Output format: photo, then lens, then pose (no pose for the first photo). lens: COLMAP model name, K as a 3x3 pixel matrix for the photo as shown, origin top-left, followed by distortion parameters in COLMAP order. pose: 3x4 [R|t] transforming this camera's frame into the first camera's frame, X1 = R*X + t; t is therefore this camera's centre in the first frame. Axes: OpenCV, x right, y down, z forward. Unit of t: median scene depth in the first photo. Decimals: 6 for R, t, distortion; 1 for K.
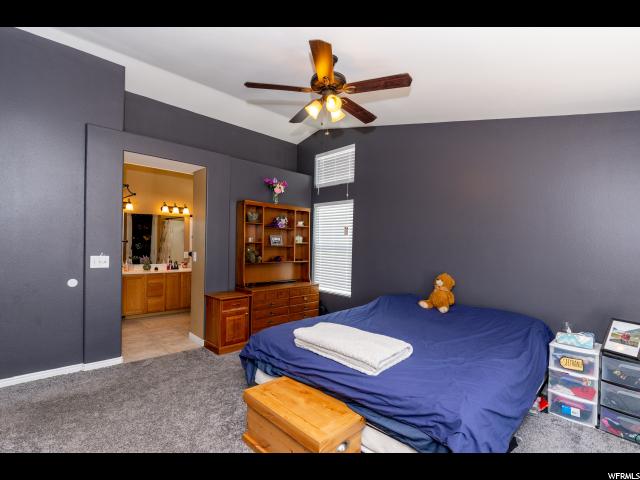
lens RADIAL K [[307.0, 0, 320.0], [0, 307.0, 240.0], [0, 0, 1]] dist [-0.000196, -0.000059]
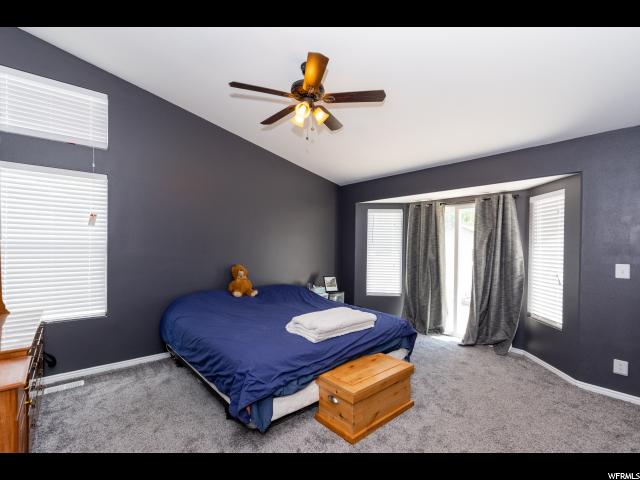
lens RADIAL K [[291.4, 0, 320.0], [0, 291.4, 240.0], [0, 0, 1]] dist [0.000118, -0.000196]
pose [[0.063293, -0.002090, 0.997993, -0.931351], [-0.020078, 0.999793, 0.003367, 0.006908], [-0.997793, -0.020251, 0.063238, 0.848212]]
